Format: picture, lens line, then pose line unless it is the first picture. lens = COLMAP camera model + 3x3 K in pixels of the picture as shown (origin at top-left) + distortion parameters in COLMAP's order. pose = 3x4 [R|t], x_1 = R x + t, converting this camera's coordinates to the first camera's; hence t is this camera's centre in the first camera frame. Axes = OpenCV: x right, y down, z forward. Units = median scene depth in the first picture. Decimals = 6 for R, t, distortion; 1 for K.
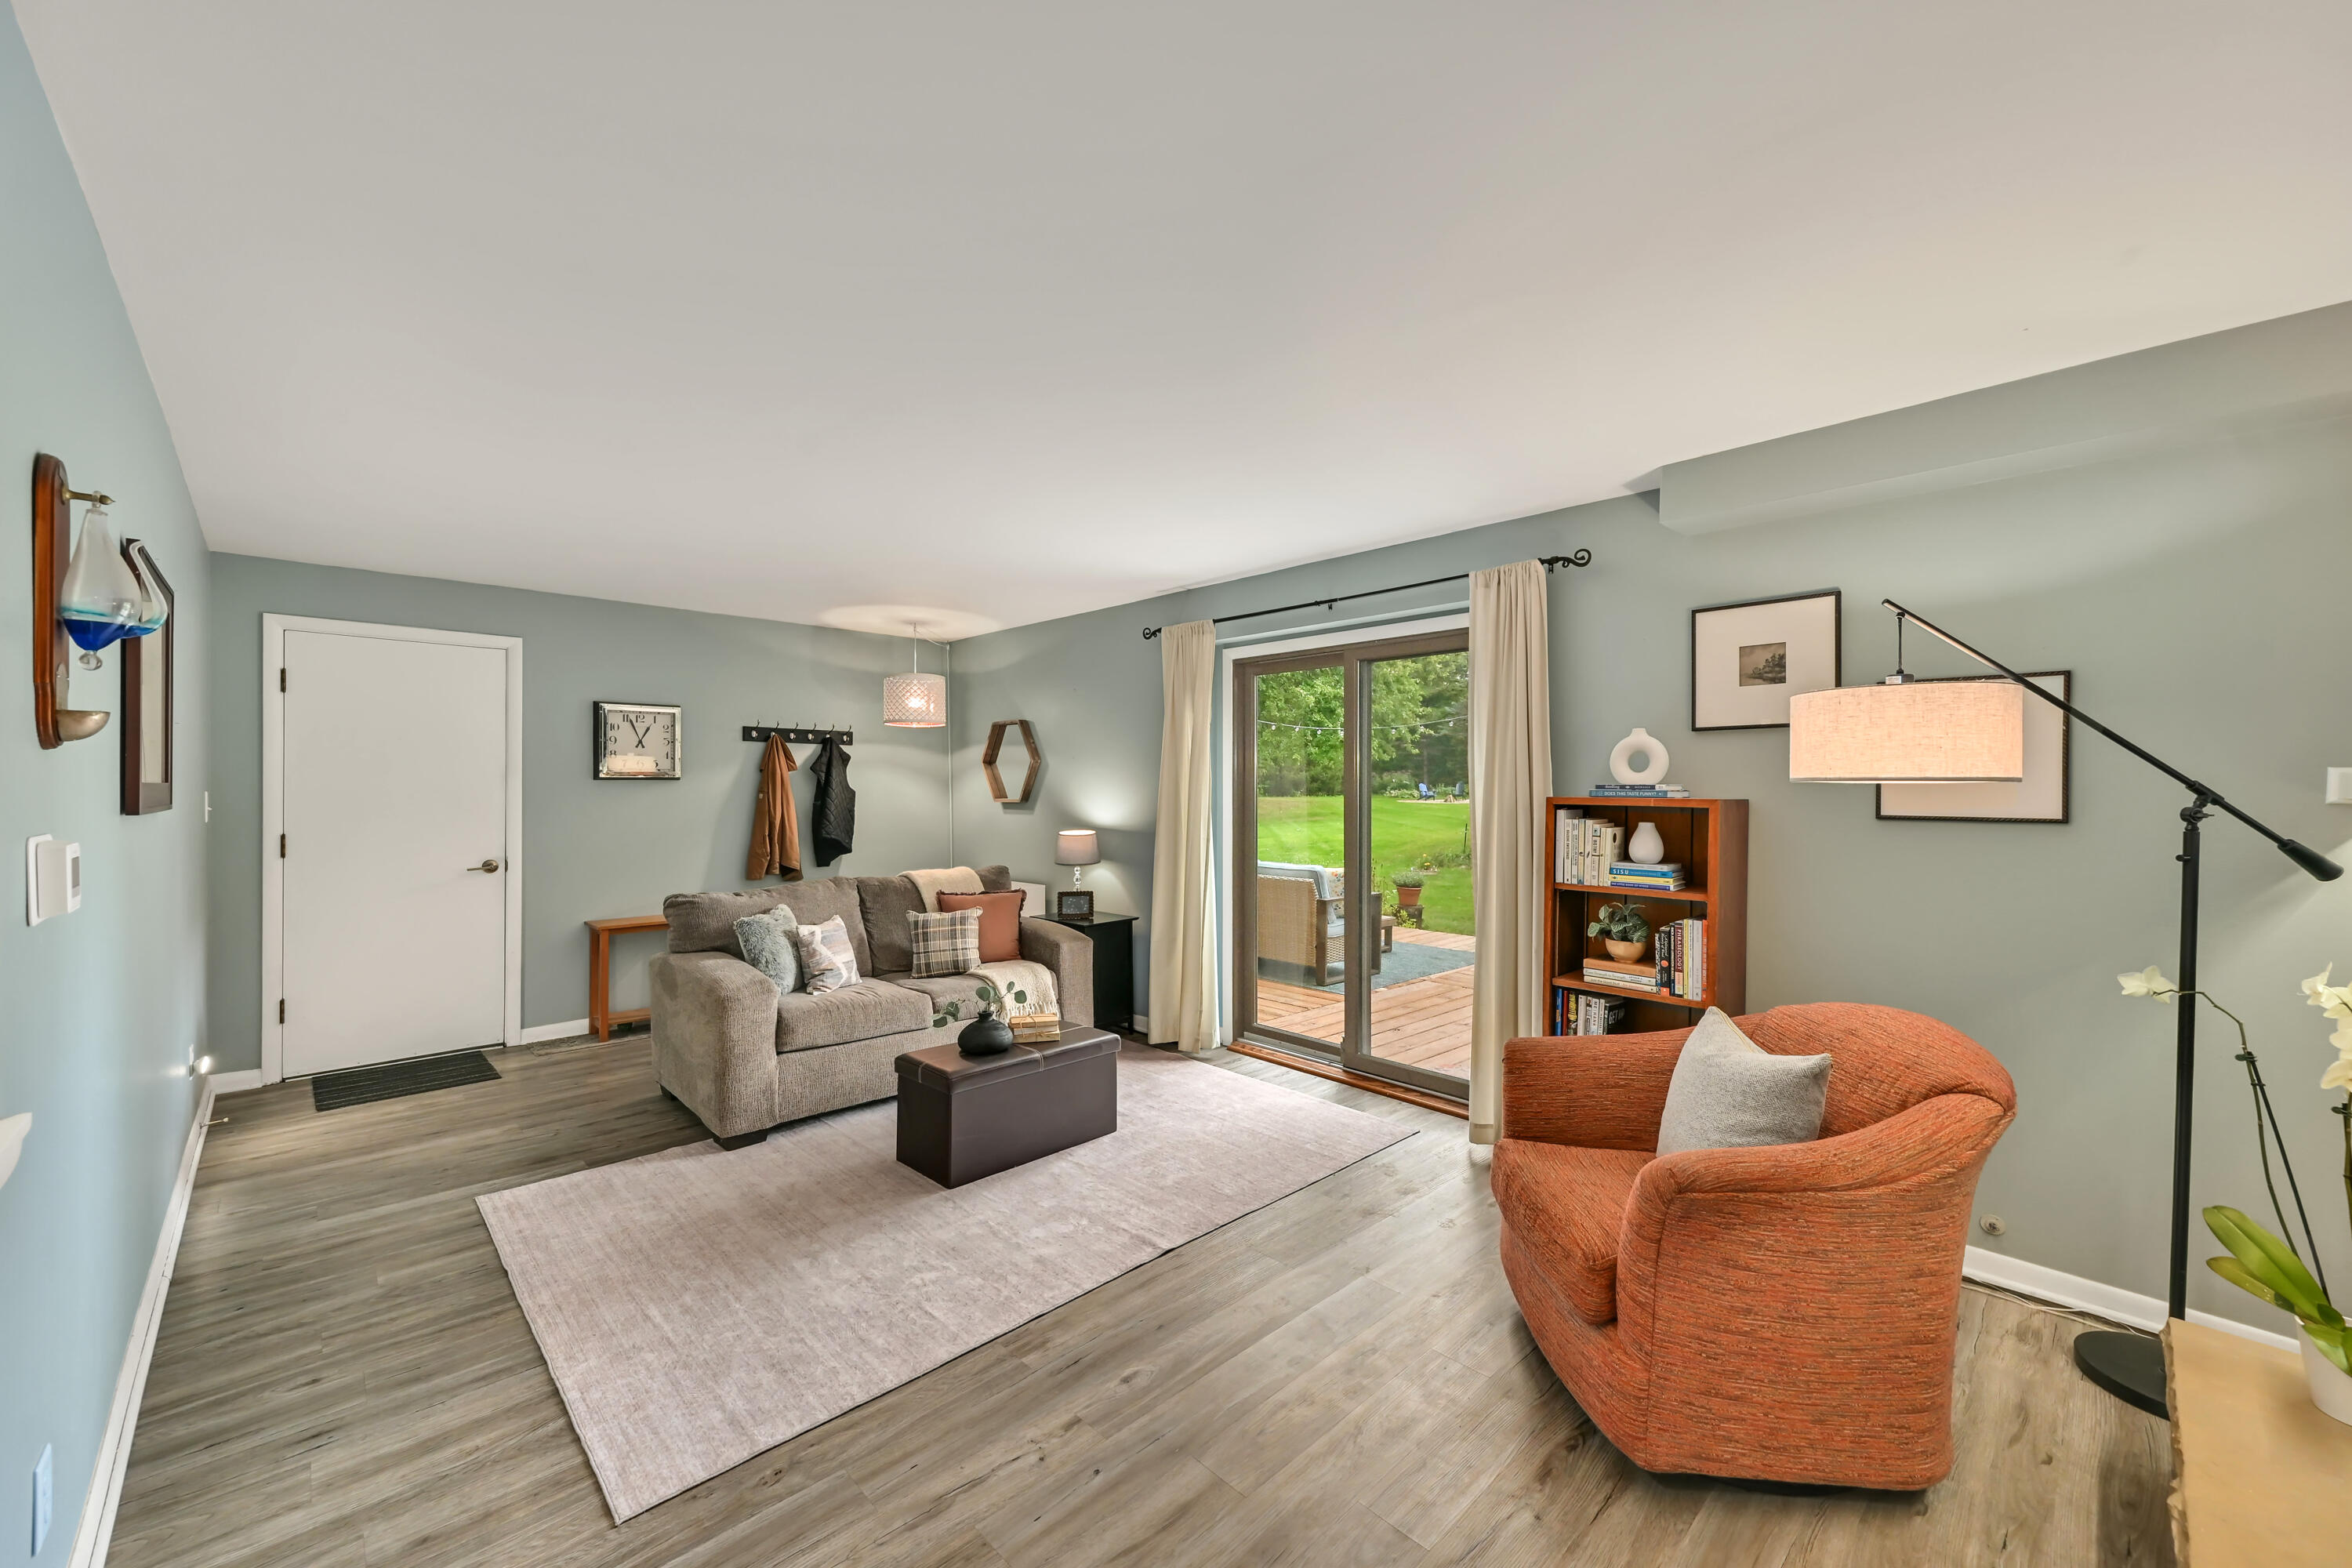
lens RADIAL K [[926.5, 0, 1176.0], [0, 926.5, 784.0], [0, 0, 1]] dist [0.011238, -0.000153]
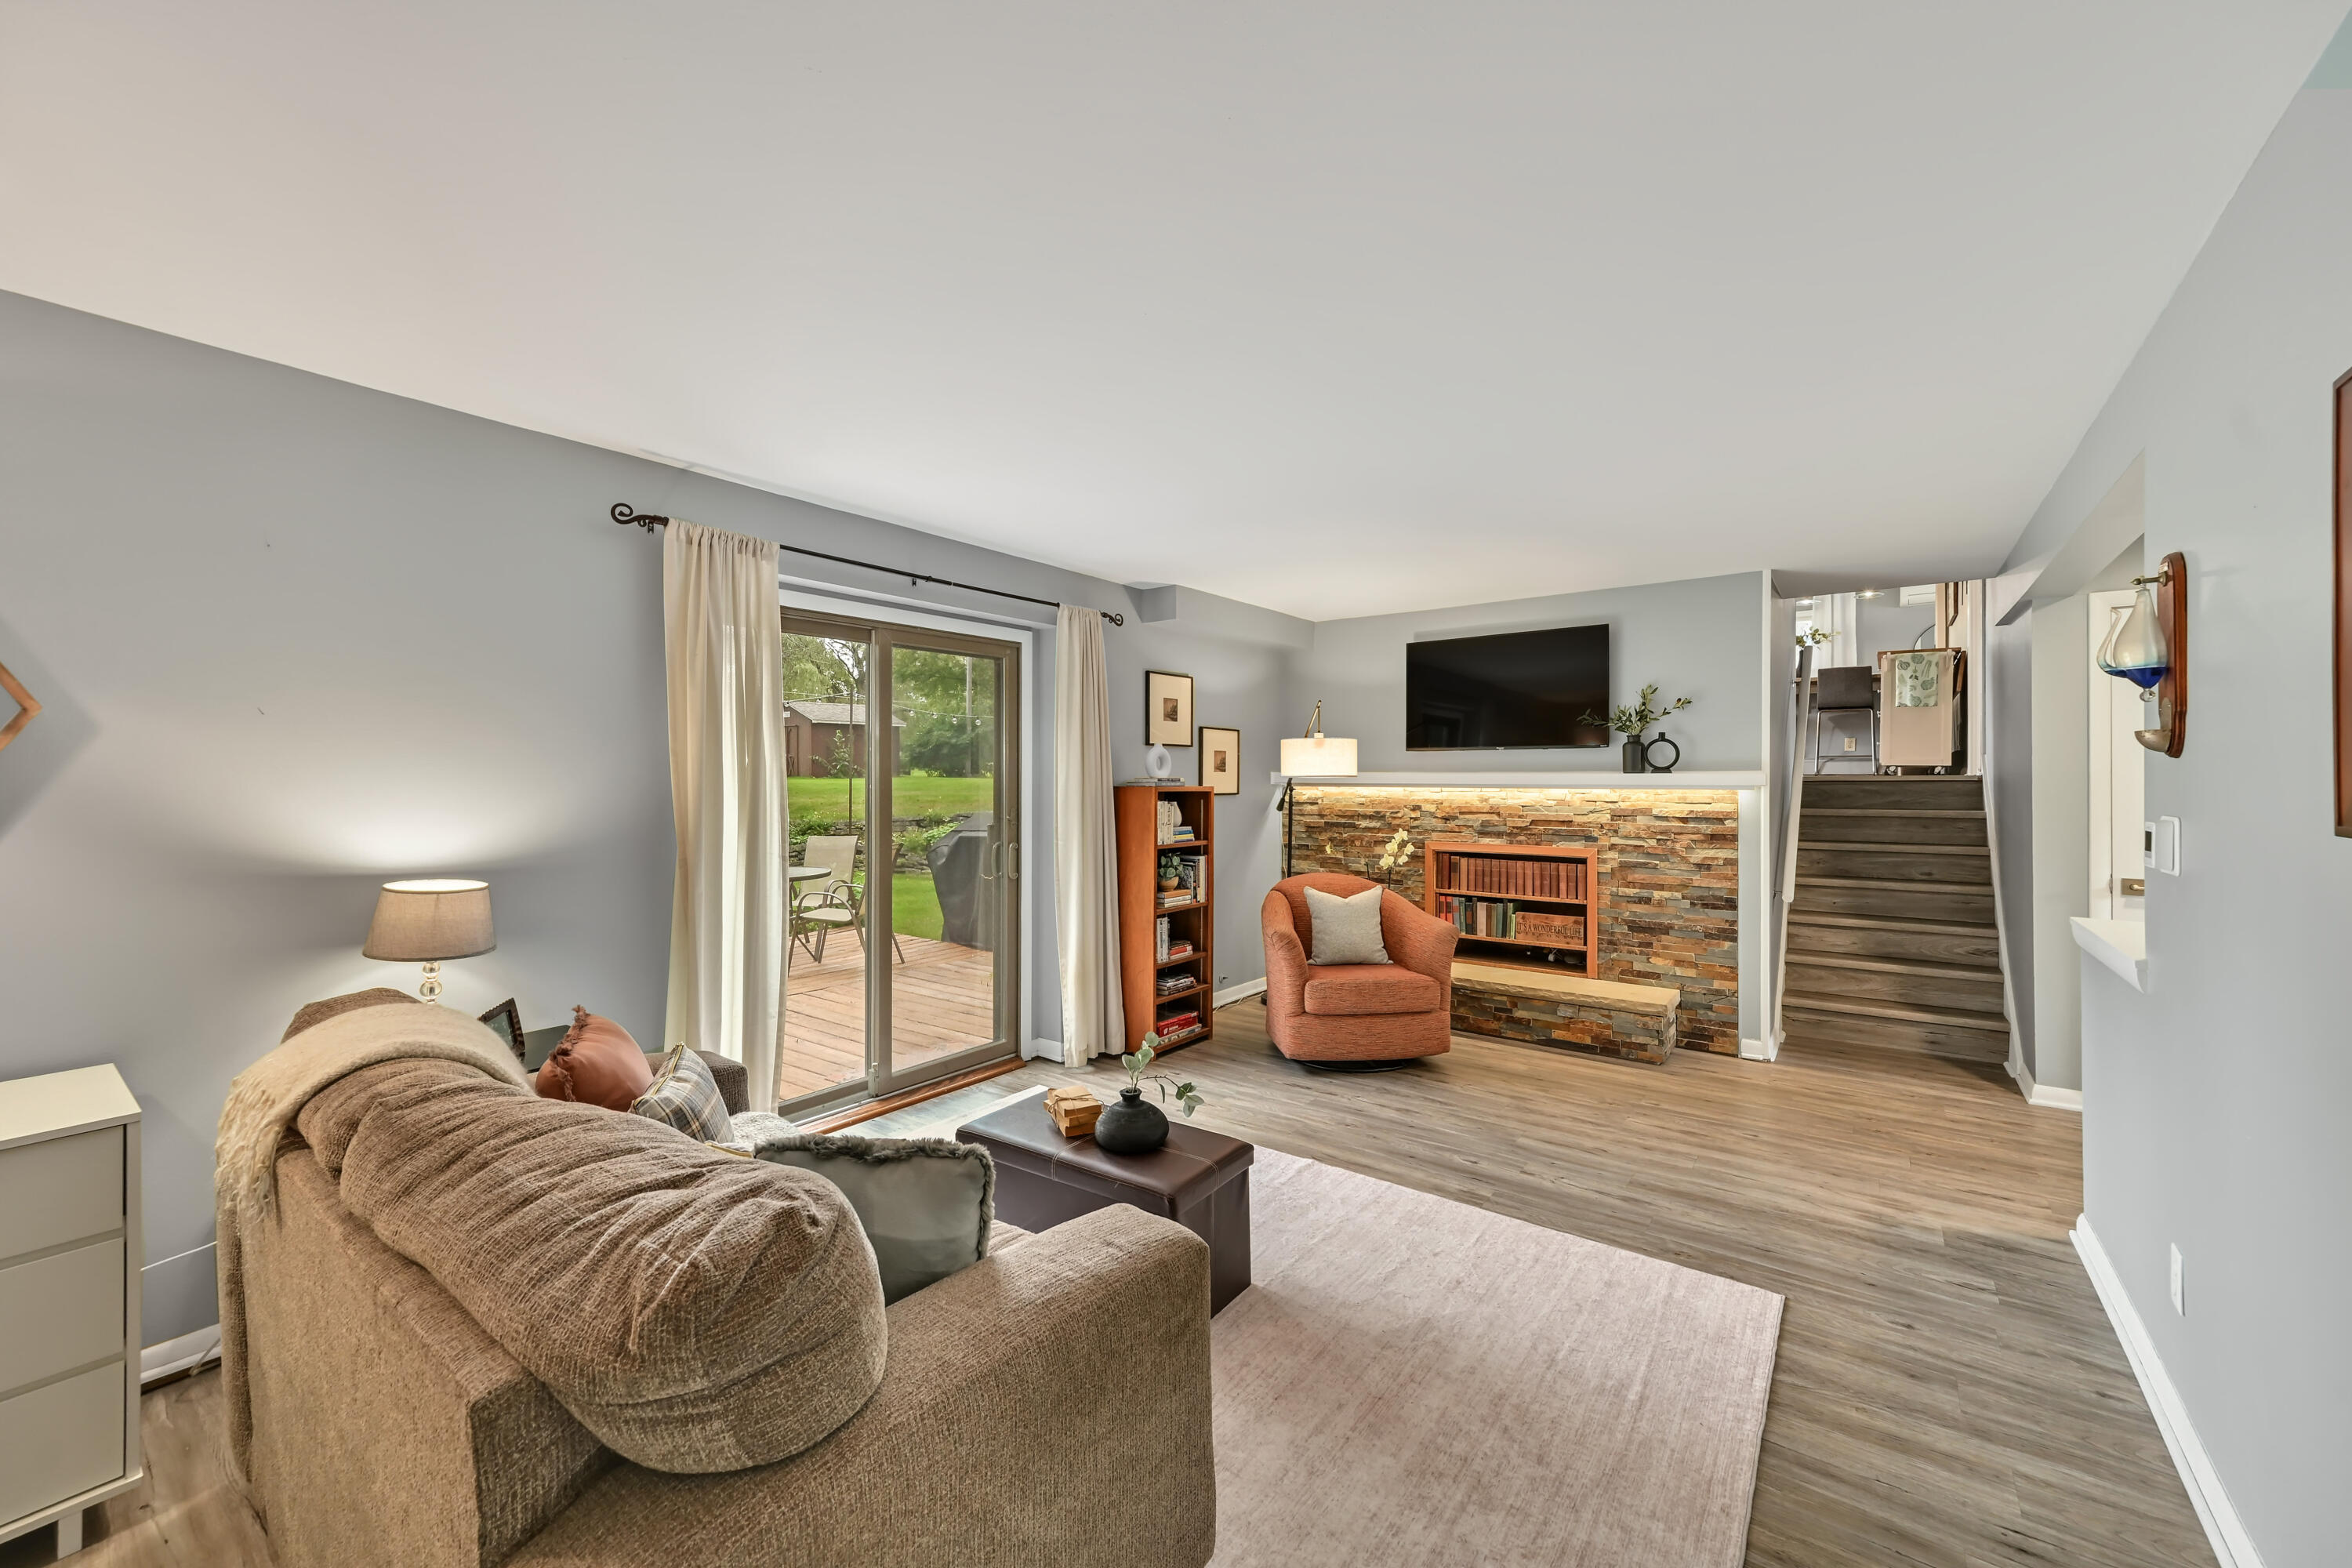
lens RADIAL K [[926.5, 0, 1176.0], [0, 926.5, 784.0], [0, 0, 1]] dist [0.011238, -0.000153]
pose [[-0.170705, -0.011044, 0.985260, -1.320474], [-0.001343, 0.999939, 0.010976, -0.008836], [-0.985321, 0.000550, -0.170710, 1.552158]]
